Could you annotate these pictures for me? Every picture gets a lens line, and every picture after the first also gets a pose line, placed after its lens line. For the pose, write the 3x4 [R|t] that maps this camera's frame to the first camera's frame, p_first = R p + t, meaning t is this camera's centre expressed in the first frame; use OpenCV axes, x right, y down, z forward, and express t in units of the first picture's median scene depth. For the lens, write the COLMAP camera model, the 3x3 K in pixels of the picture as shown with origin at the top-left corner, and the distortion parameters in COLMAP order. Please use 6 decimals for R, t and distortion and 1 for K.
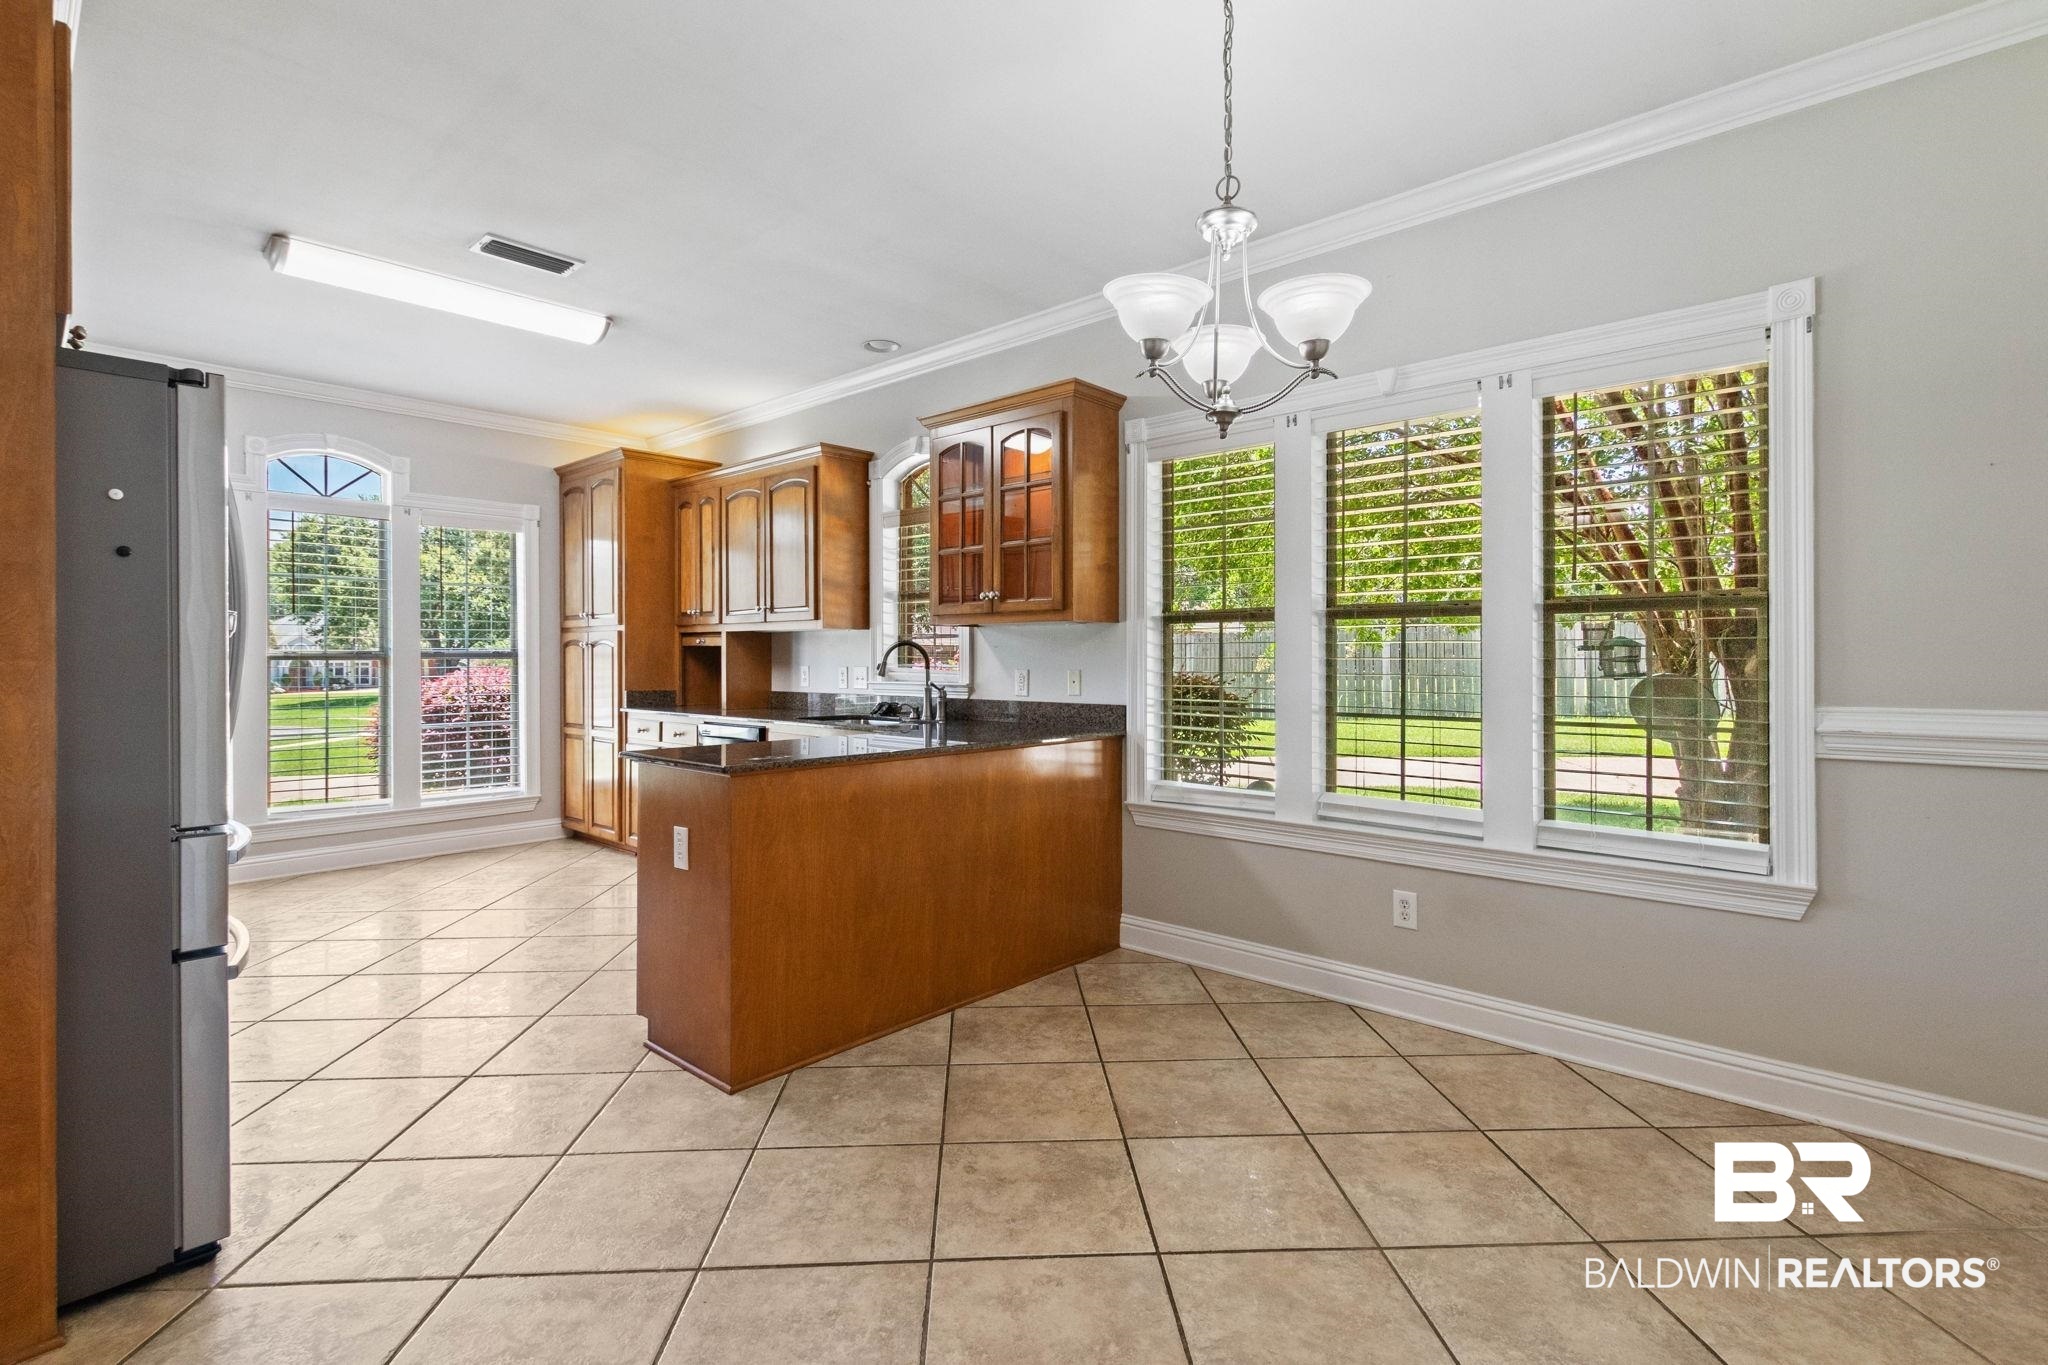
lens RADIAL K [[946.8, 0, 1023.9], [0, 946.8, 664.5], [0, 0, 1]] dist [0.006006, -0.002913]
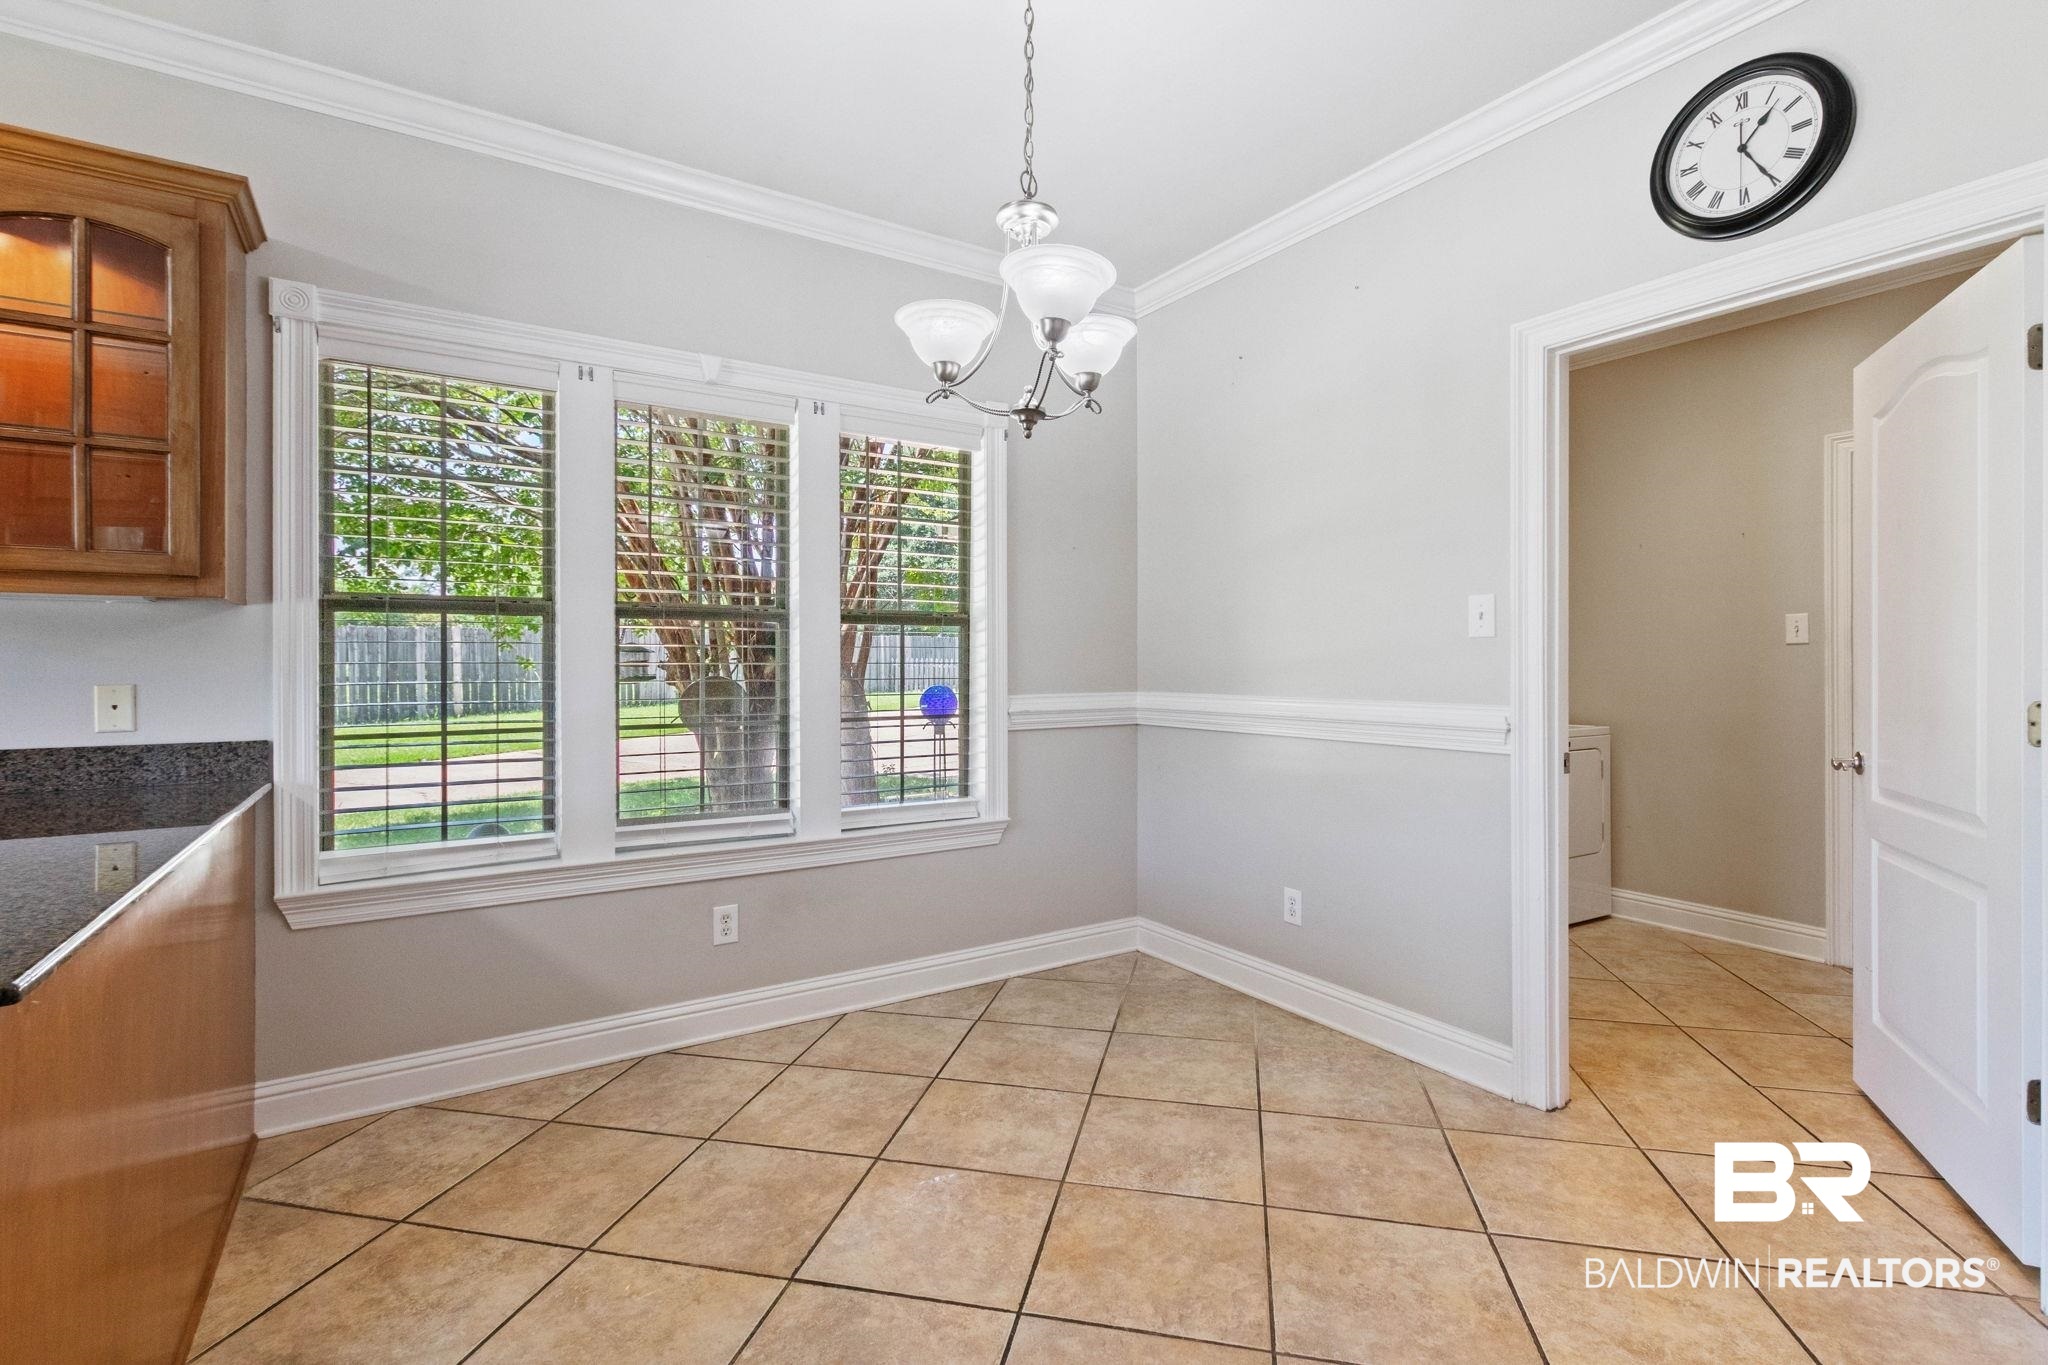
lens RADIAL K [[946.8, 0, 1030.0], [0, 946.8, 664.4], [0, 0, 1]] dist [0.006006, -0.002913]
pose [[0.252820, -0.000084, 0.967513, -0.452836], [0.007158, 0.999973, -0.001784, -0.001140], [-0.967487, 0.007376, 0.252814, 0.461466]]
